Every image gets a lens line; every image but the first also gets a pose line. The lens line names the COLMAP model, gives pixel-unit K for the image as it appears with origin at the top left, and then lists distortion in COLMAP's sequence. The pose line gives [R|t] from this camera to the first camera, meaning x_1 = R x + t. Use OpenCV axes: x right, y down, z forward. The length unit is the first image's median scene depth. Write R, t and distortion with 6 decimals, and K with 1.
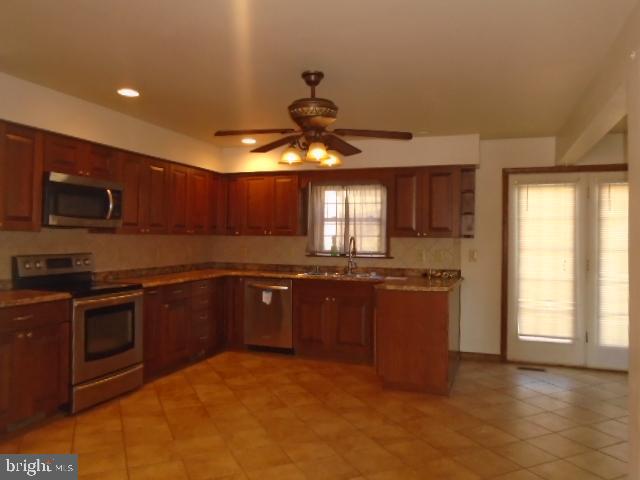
lens RADIAL K [[493.5, 0, 320.0], [0, 493.5, 240.0], [0, 0, 1]] dist [-0.003030, 0.000823]
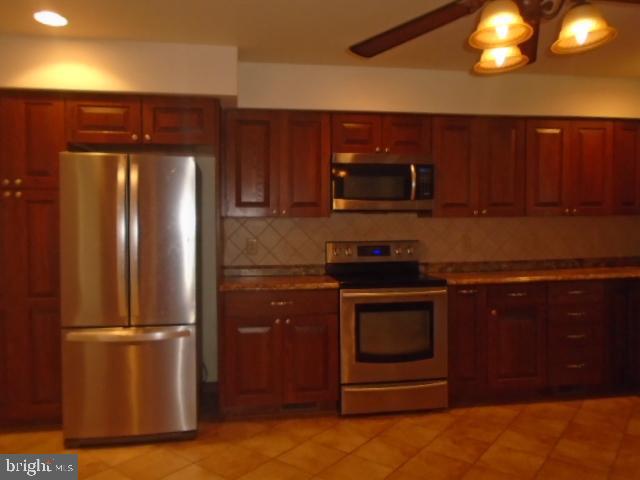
lens RADIAL K [[493.5, 0, 320.0], [0, 493.5, 240.0], [0, 0, 1]] dist [-0.003030, 0.000823]
pose [[0.473473, 0.003895, -0.880799, 0.201929], [0.011628, 0.999875, 0.010672, 0.012944], [0.880731, -0.015295, 0.473369, 0.384457]]
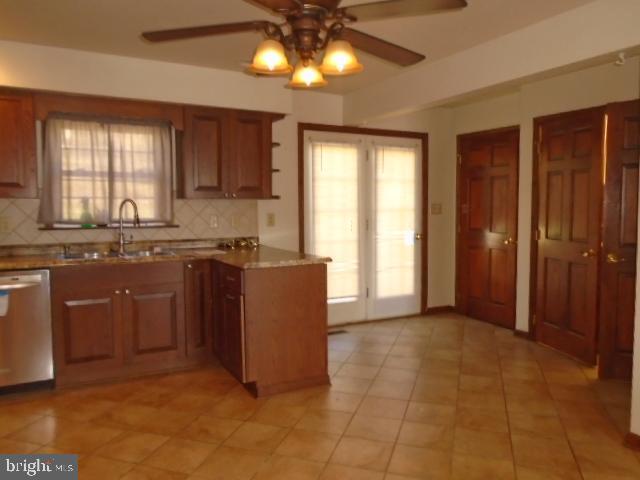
lens RADIAL K [[493.5, 0, 320.0], [0, 493.5, 240.0], [0, 0, 1]] dist [-0.003030, 0.000823]
pose [[0.671832, -0.065406, 0.737810, -0.337777], [0.011782, 0.996911, 0.077647, 0.000937], [-0.740610, -0.043473, 0.670528, 0.411992]]
